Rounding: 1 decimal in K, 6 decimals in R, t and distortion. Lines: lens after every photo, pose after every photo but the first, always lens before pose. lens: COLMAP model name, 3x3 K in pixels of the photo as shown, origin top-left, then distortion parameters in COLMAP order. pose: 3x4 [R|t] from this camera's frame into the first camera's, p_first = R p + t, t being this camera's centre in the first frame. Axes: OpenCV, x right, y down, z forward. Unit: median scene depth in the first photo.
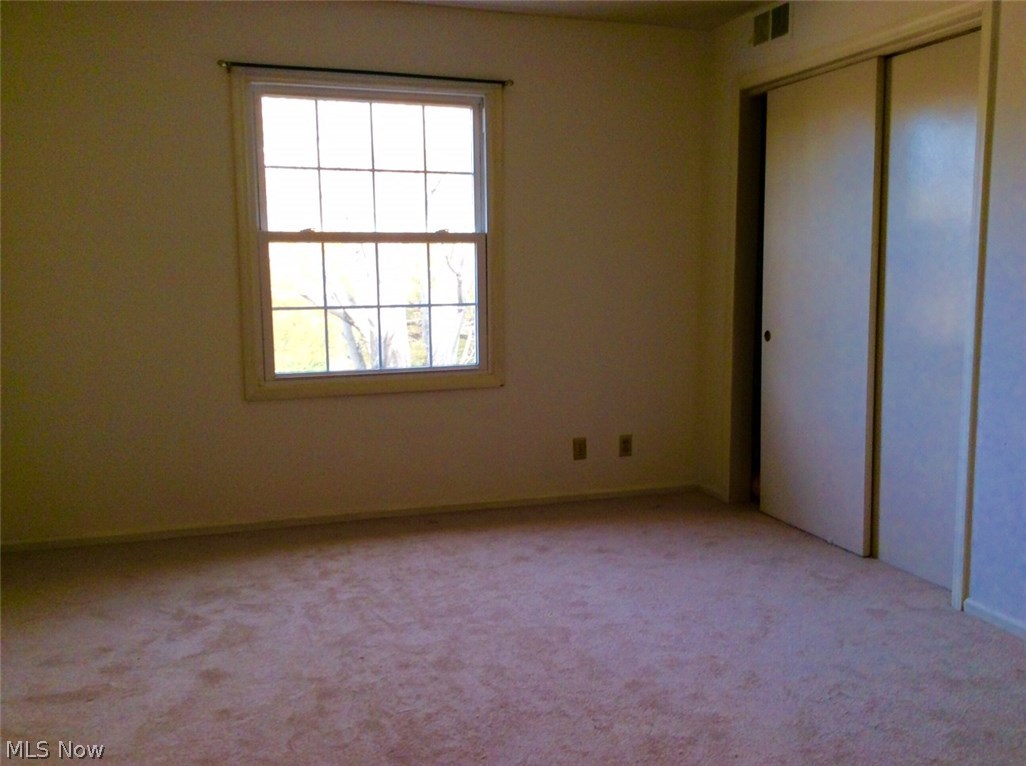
lens RADIAL K [[937.3, 0, 513.0], [0, 937.3, 383.0], [0, 0, 1]] dist [0.063614, -0.096146]
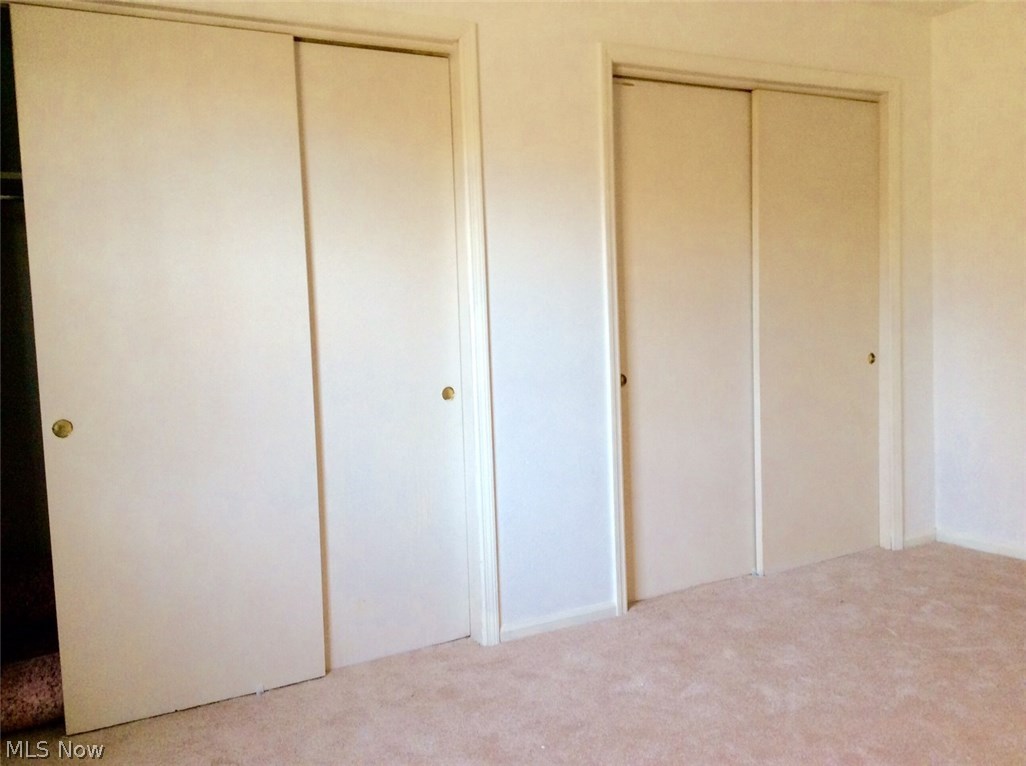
lens RADIAL K [[937.3, 0, 513.0], [0, 937.3, 383.0], [0, 0, 1]] dist [0.063614, -0.096146]
pose [[-0.217817, -0.064317, 0.973868, -0.389129], [0.153334, 0.983180, 0.099227, -0.102732], [-0.963870, 0.170940, -0.204291, 0.939133]]
